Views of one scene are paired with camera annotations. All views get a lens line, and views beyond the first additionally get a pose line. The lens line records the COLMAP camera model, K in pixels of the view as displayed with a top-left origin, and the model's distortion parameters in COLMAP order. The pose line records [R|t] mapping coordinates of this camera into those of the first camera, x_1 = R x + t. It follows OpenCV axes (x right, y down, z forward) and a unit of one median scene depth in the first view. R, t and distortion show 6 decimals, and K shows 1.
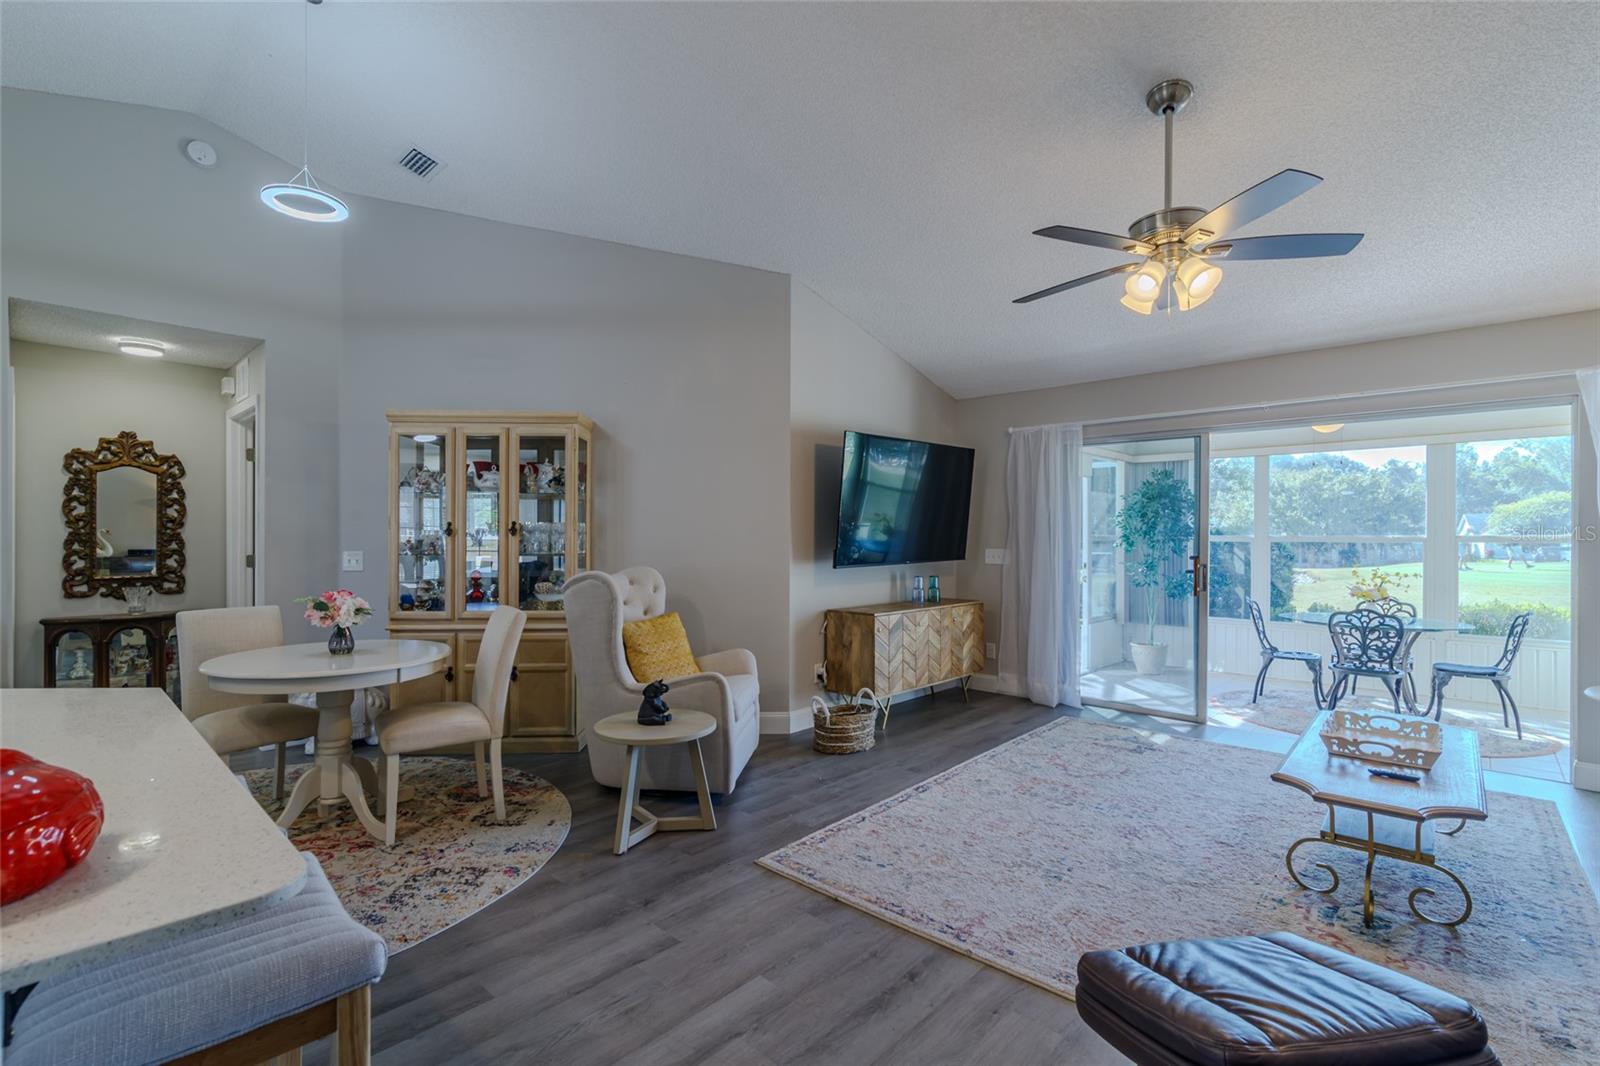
lens RADIAL K [[725.4, 0, 794.1], [0, 725.4, 533.7], [0, 0, 1]] dist [0.000324, 0.000504]
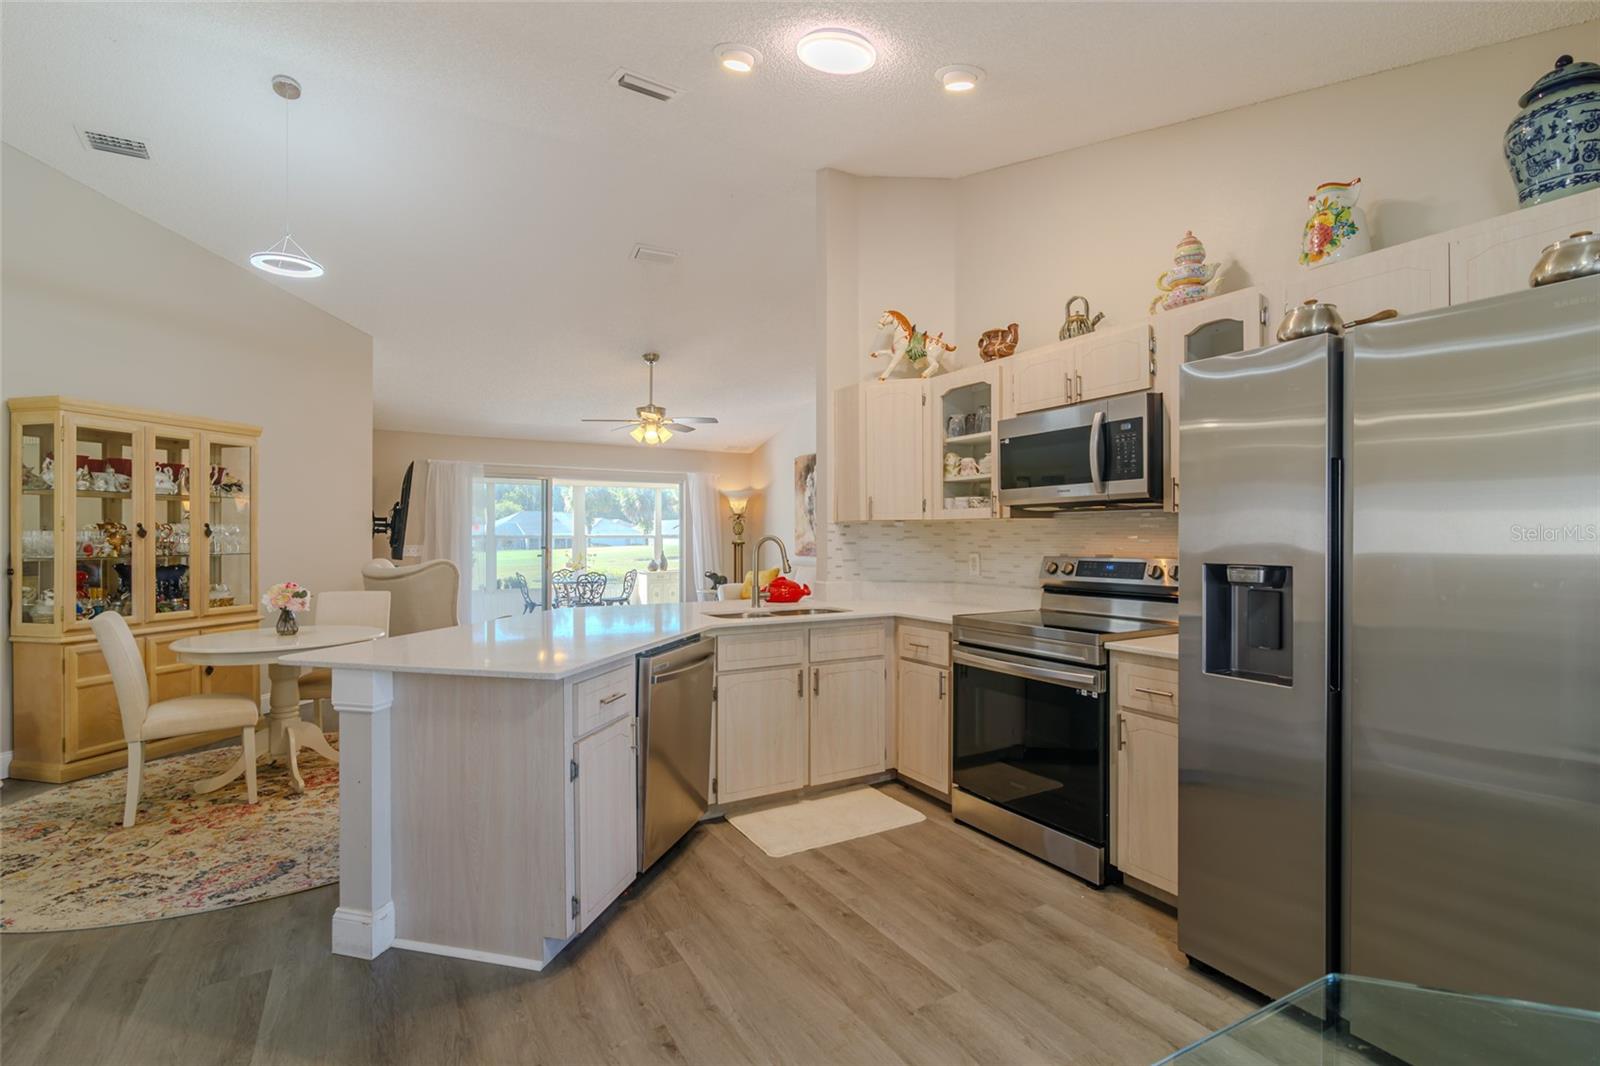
lens RADIAL K [[725.4, 0, 797.3], [0, 725.4, 538.0], [0, 0, 1]] dist [0.000324, 0.000504]
pose [[0.284433, -0.006751, 0.958672, -1.408663], [-0.000014, 0.999975, 0.007046, -0.003775], [-0.958696, -0.002018, 0.284426, -0.145177]]
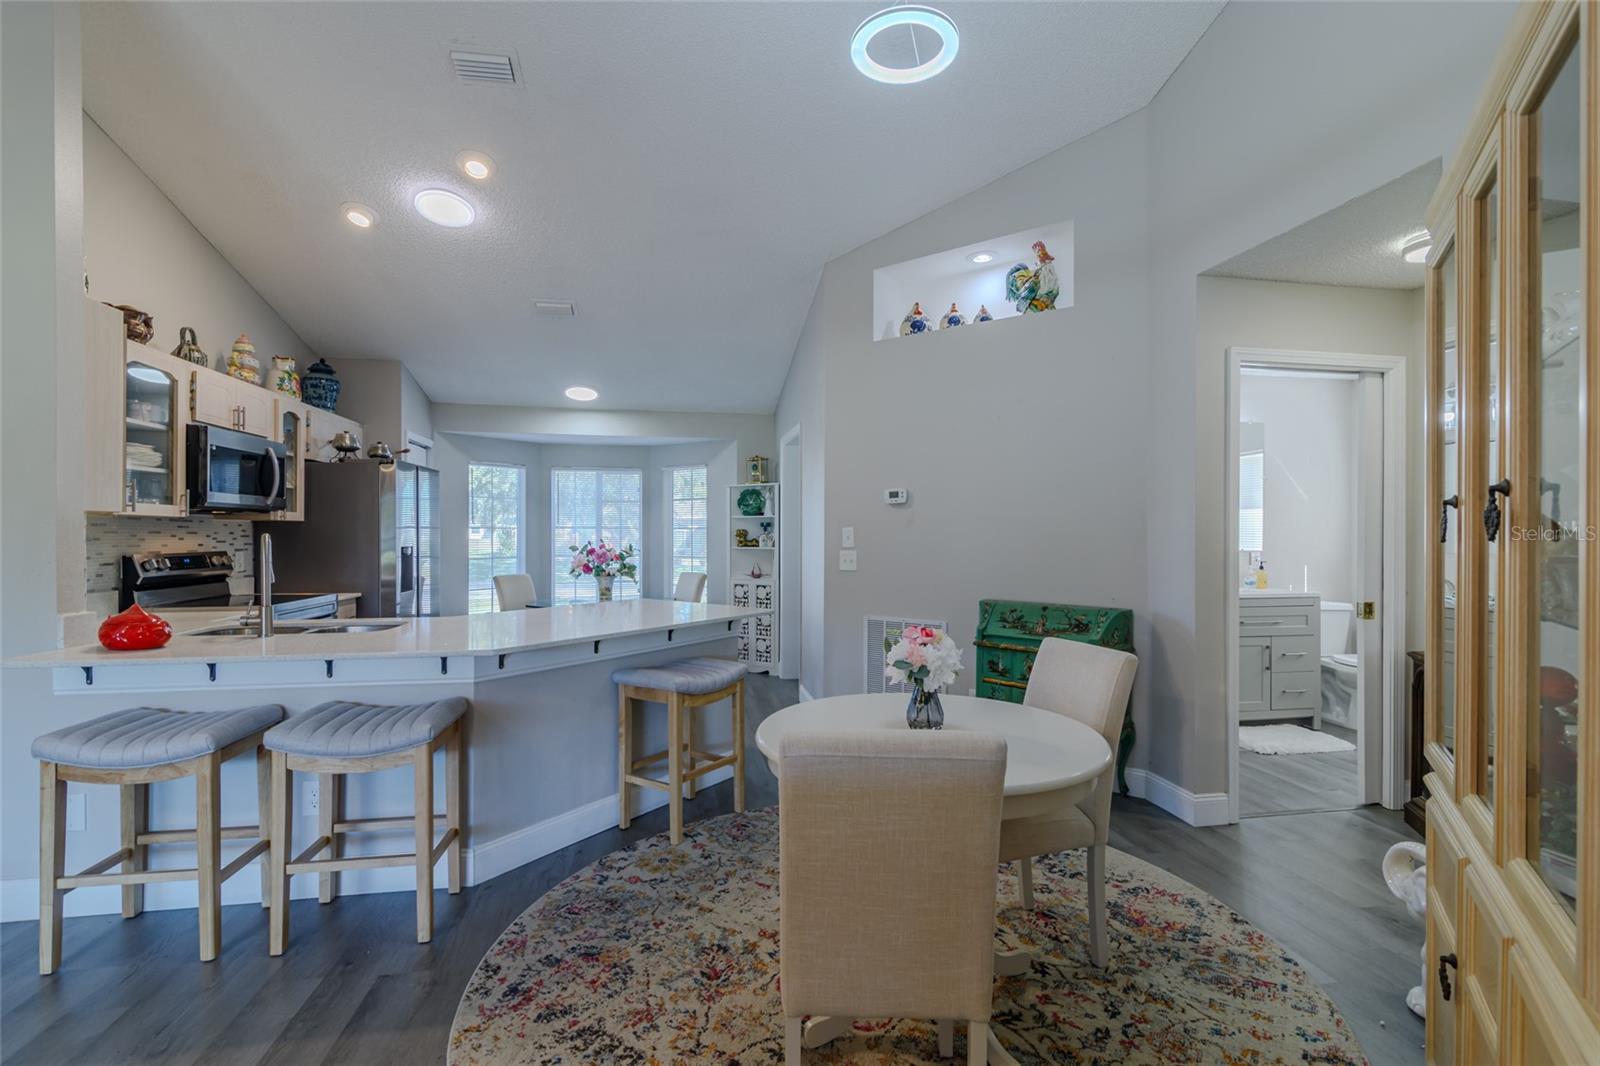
lens RADIAL K [[725.4, 0, 795.3], [0, 725.4, 535.9], [0, 0, 1]] dist [0.000324, 0.000504]
pose [[-0.600231, -0.002844, -0.799822, -0.067056], [-0.000729, 0.999995, -0.003008, 0.004313], [0.799827, -0.001223, -0.600230, 1.168552]]
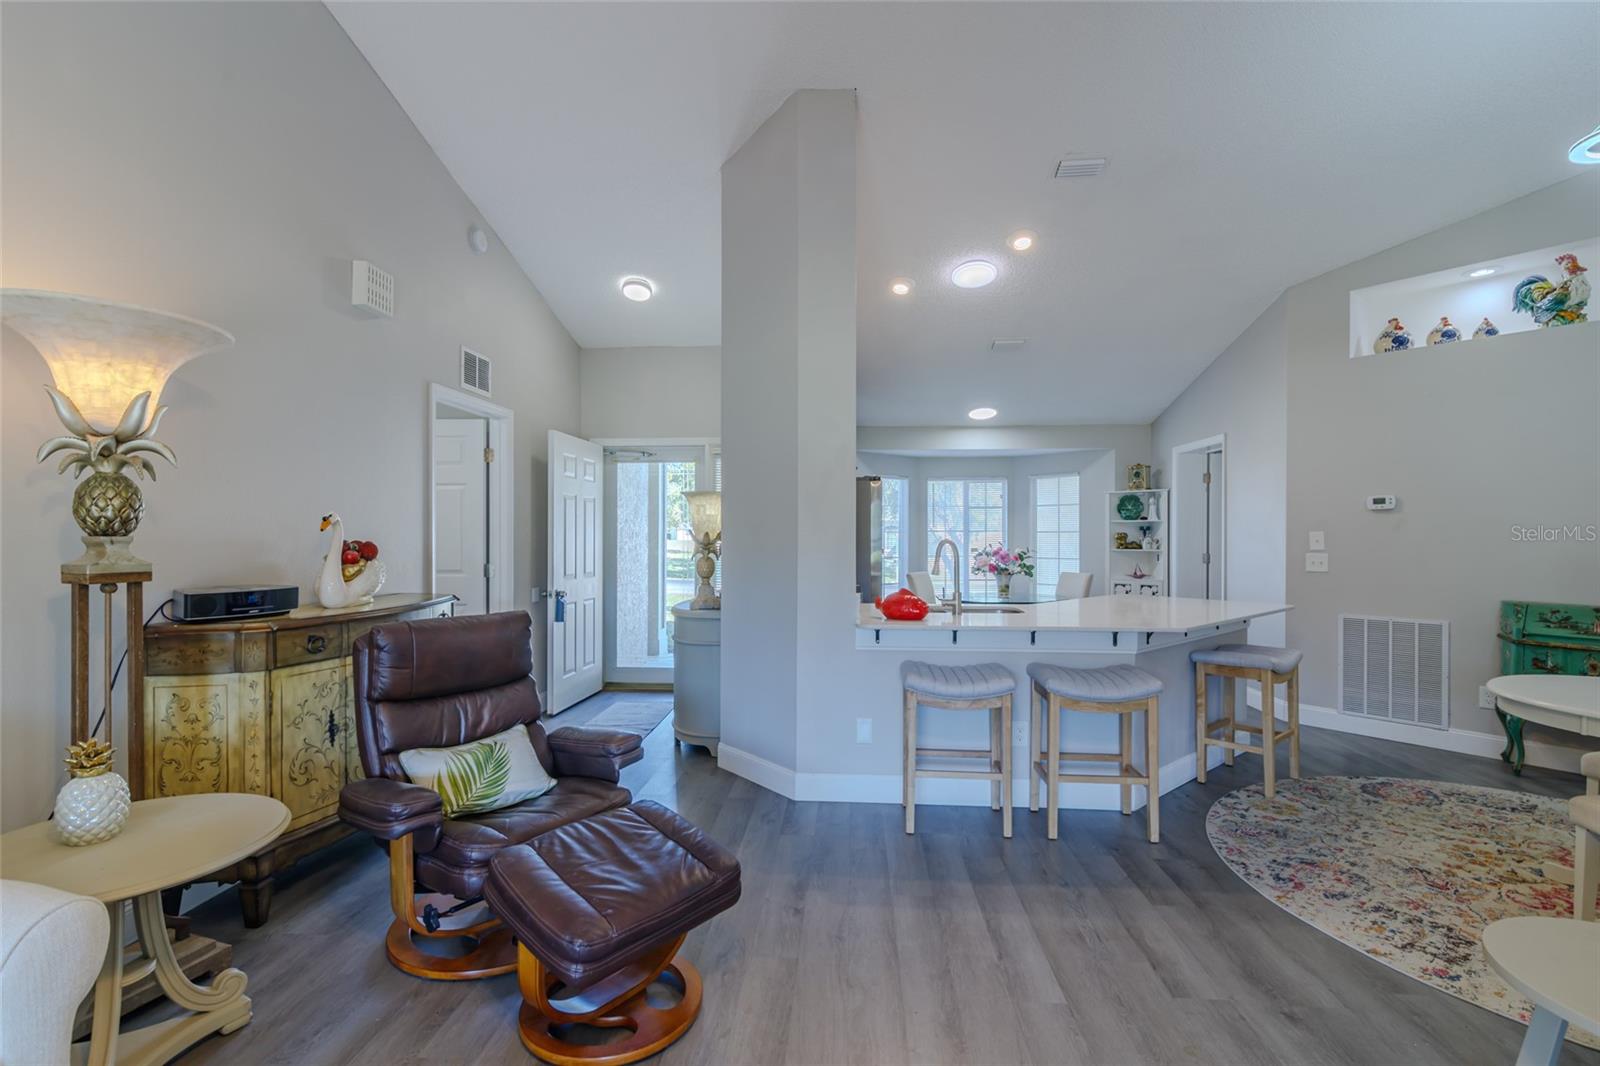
lens RADIAL K [[725.4, 0, 799.2], [0, 725.4, 535.8], [0, 0, 1]] dist [0.000324, 0.000504]
pose [[-0.779442, -0.005010, -0.626455, 0.498598], [-0.001774, 0.999982, -0.005789, 0.002812], [0.626472, -0.003401, -0.779436, 0.926006]]
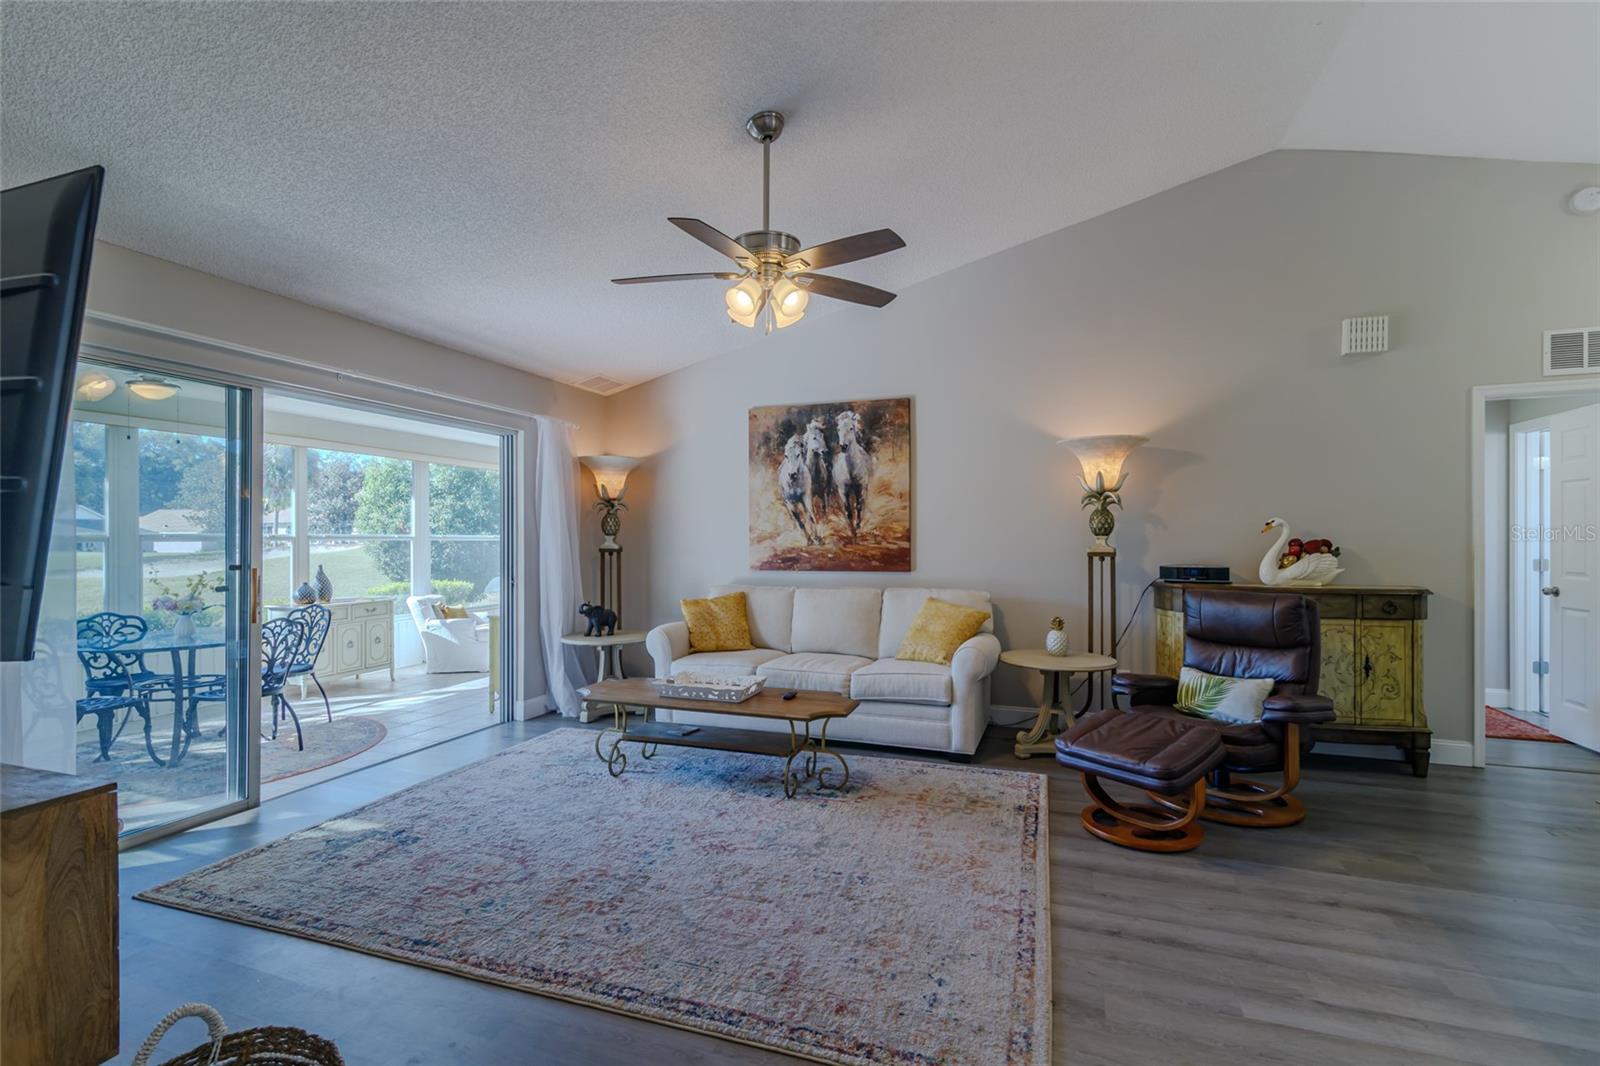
lens RADIAL K [[725.4, 0, 804.9], [0, 725.4, 536.2], [0, 0, 1]] dist [0.000324, 0.000504]
pose [[-0.404351, -0.002235, 0.914601, -0.399324], [-0.004234, 0.999991, 0.000572, 0.003080], [-0.914594, -0.003641, -0.404357, 1.141497]]
